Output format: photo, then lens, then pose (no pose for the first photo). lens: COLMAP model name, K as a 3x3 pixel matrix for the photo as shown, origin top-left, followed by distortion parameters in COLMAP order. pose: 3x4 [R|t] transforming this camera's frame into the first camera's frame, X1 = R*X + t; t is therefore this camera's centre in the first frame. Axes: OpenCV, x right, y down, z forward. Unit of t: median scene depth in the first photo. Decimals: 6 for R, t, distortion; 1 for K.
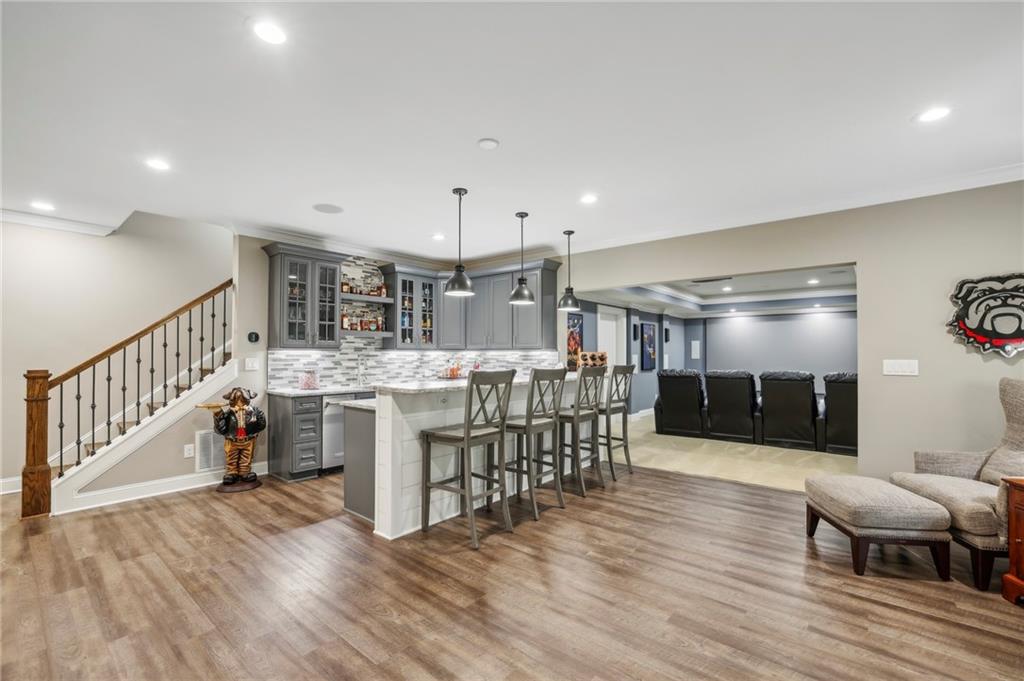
lens RADIAL K [[445.7, 0, 508.6], [0, 445.7, 349.0], [0, 0, 1]] dist [-0.005972, 0.000280]
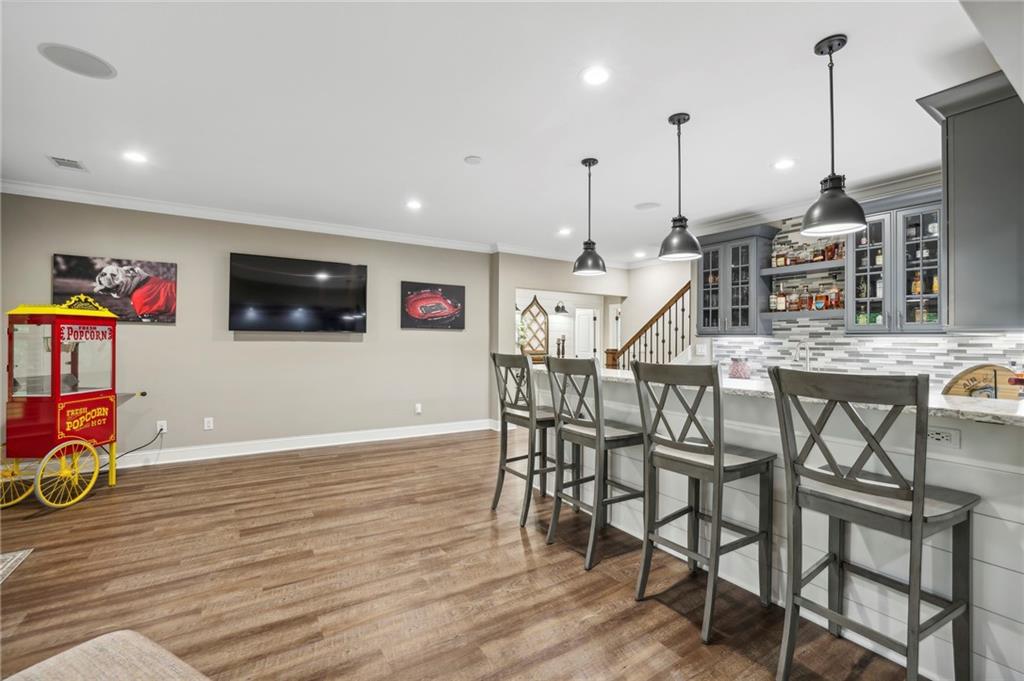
lens RADIAL K [[445.7, 0, 513.5], [0, 445.7, 334.6], [0, 0, 1]] dist [-0.005972, 0.000280]
pose [[-0.297194, -0.015285, -0.954695, 0.611600], [0.003140, 0.999851, -0.016986, 0.012635], [0.954812, -0.008046, -0.297102, 0.841833]]
